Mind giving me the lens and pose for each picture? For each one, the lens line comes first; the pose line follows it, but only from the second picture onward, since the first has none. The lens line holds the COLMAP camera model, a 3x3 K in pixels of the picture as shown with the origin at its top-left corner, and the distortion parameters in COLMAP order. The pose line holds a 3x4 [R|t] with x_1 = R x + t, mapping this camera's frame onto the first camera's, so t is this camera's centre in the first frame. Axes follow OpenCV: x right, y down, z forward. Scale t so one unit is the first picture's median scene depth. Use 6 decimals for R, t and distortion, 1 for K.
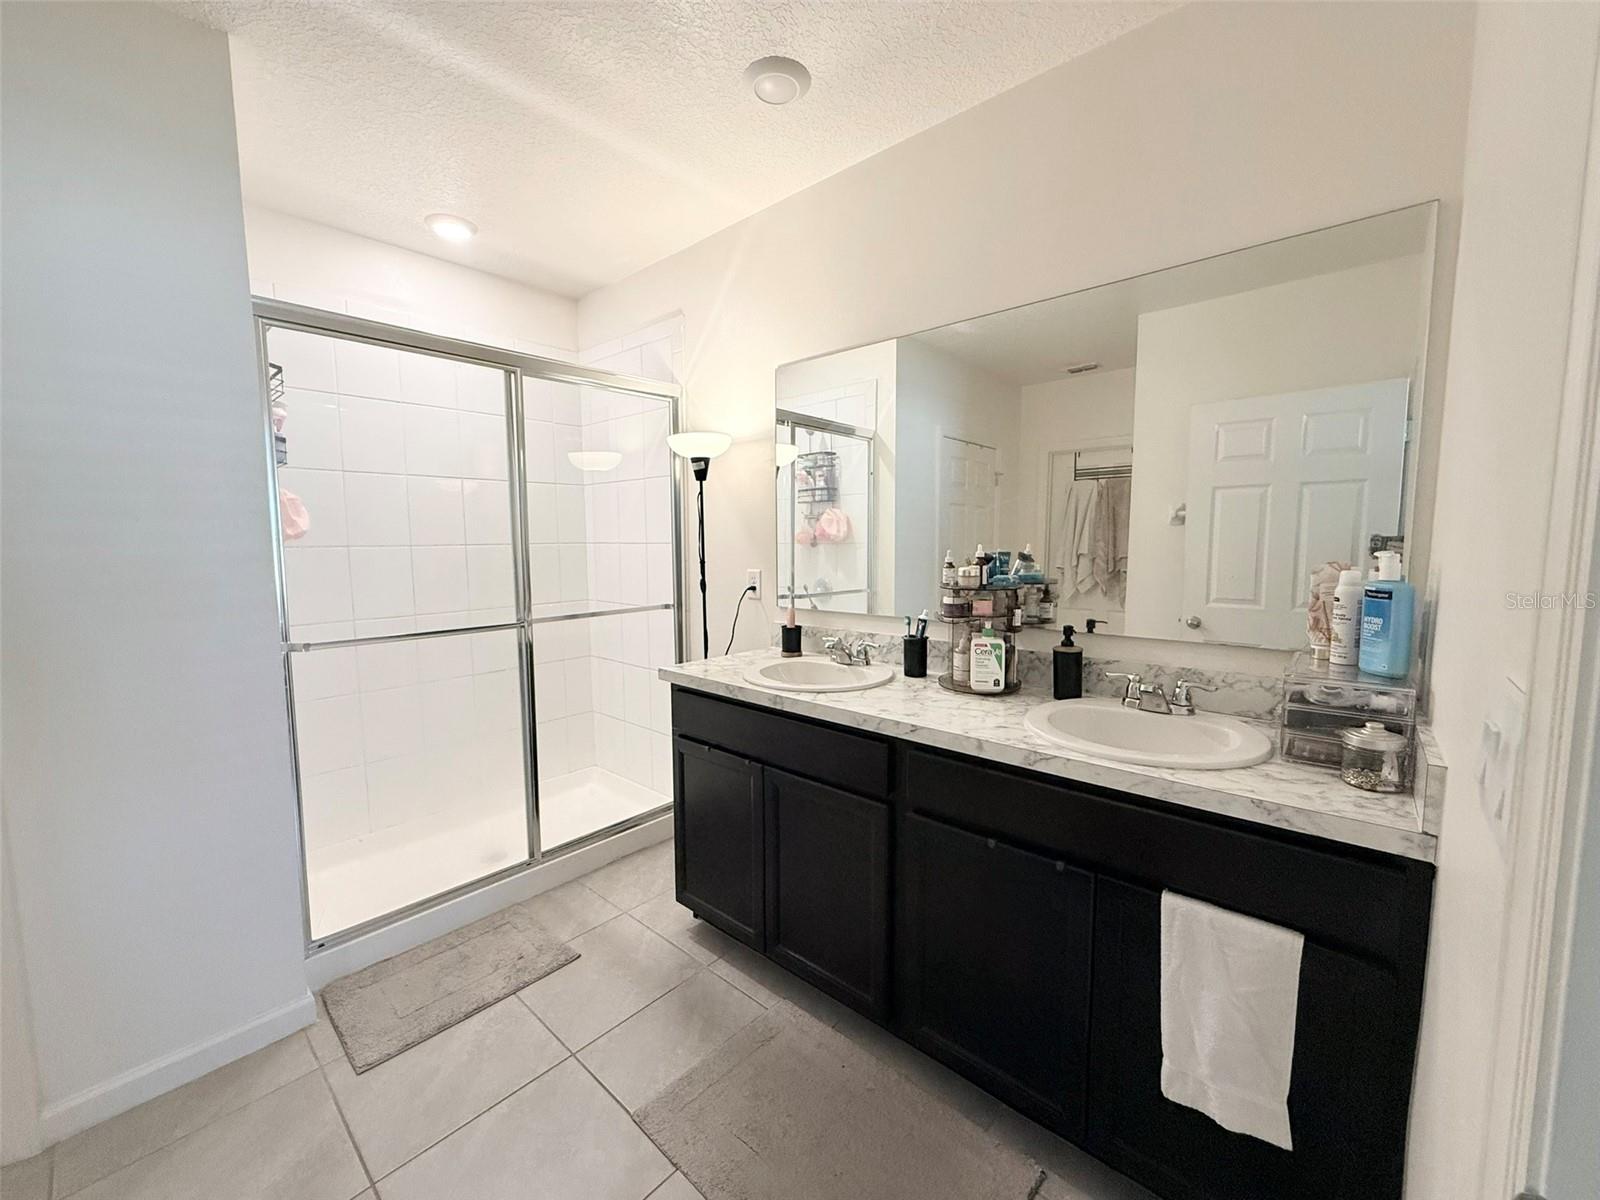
lens RADIAL K [[639.6, 0, 801.8], [0, 639.6, 605.6], [0, 0, 1]] dist [0.000145, 0.000439]
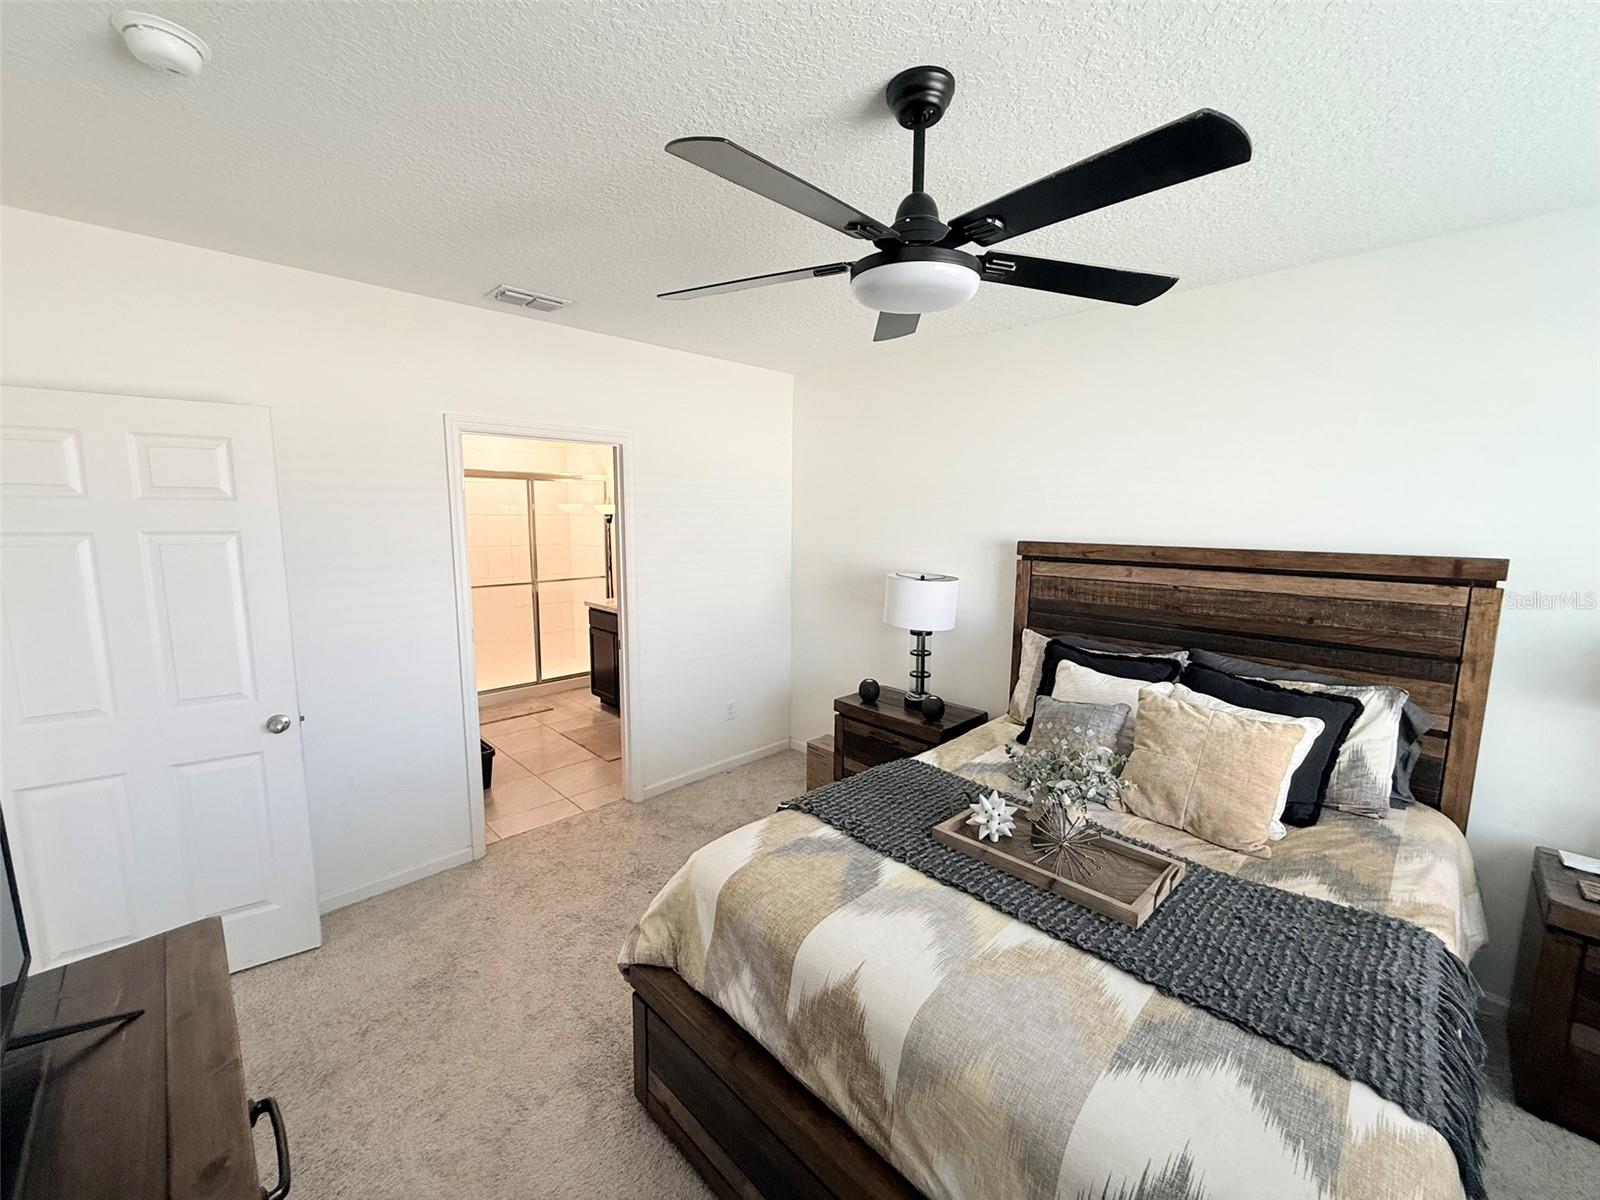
lens RADIAL K [[639.6, 0, 803.9], [0, 639.6, 598.4], [0, 0, 1]] dist [0.000145, 0.000439]
pose [[0.998669, 0.020099, -0.047495, 0.681274], [-0.018472, 0.999236, 0.034456, -0.015650], [0.048152, -0.033533, 0.998277, -1.332845]]
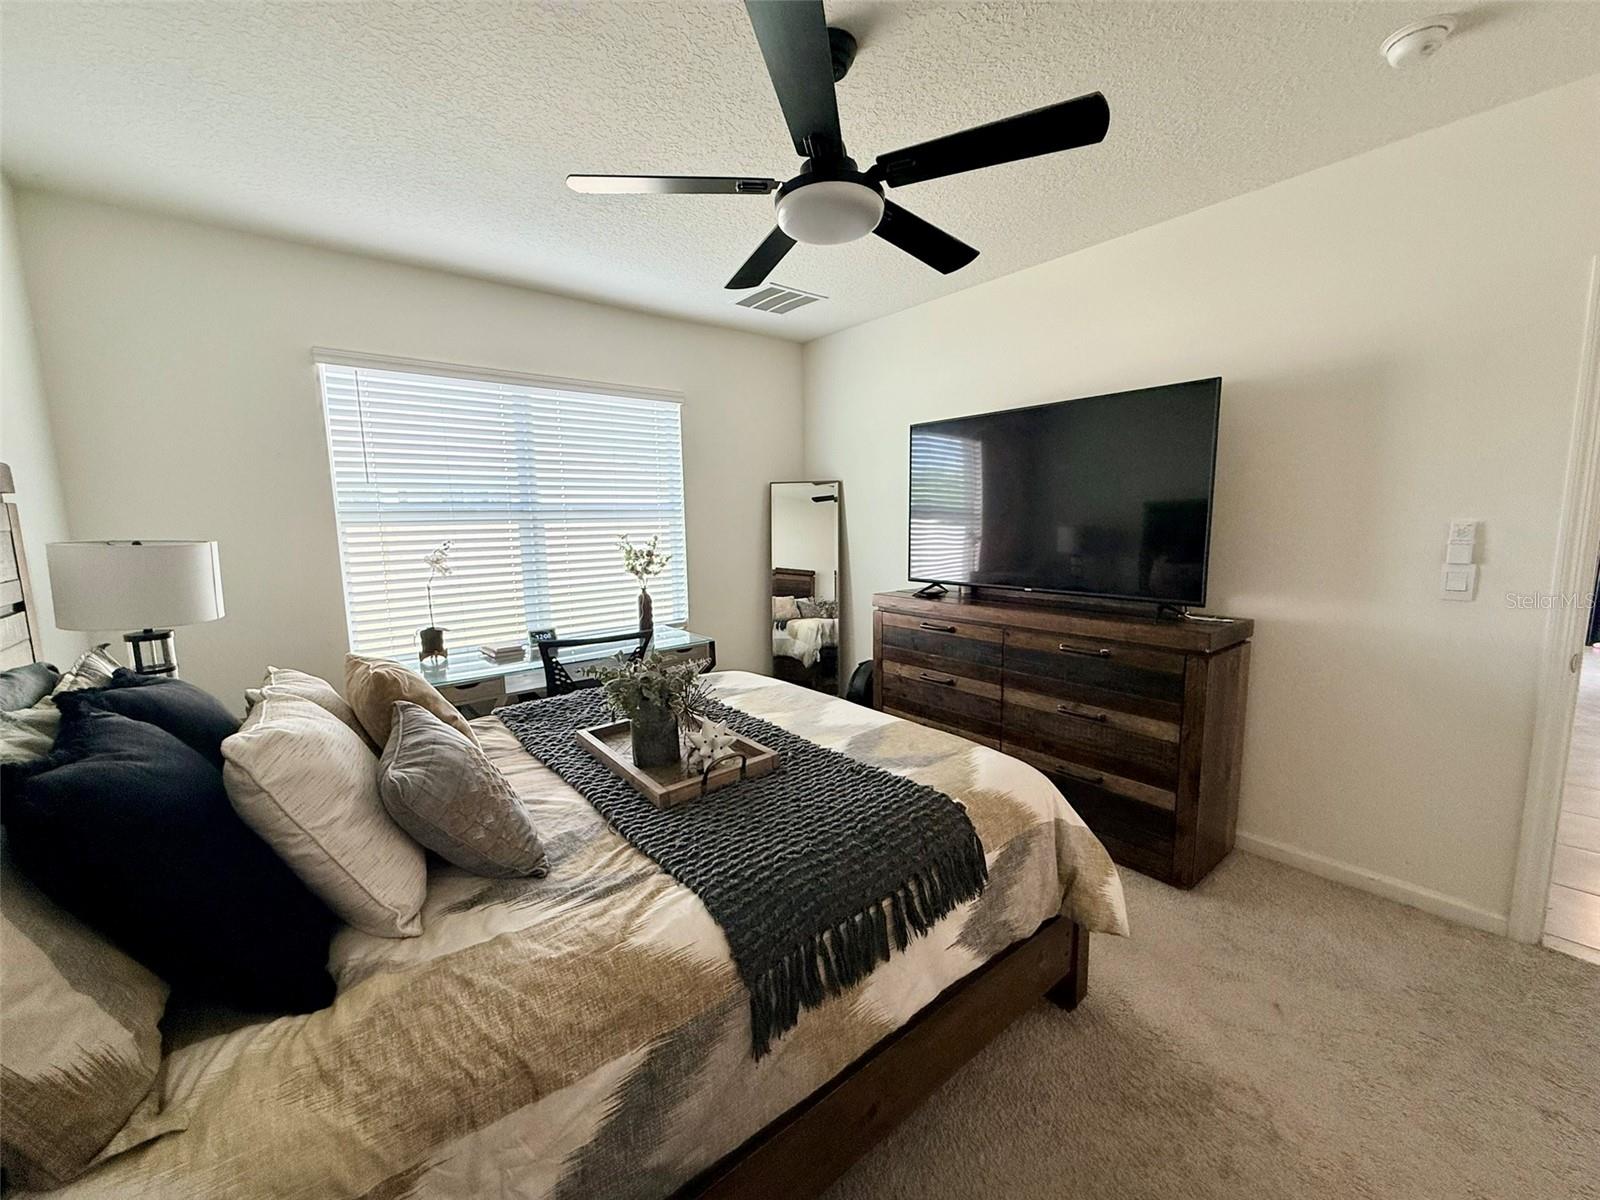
lens RADIAL K [[639.6, 0, 794.5], [0, 639.6, 601.5], [0, 0, 1]] dist [0.000145, 0.000439]
pose [[-0.987102, -0.000475, 0.160092, 0.677409], [0.037186, 0.971964, 0.232172, -0.040674], [-0.155714, 0.235130, -0.959410, 0.062360]]
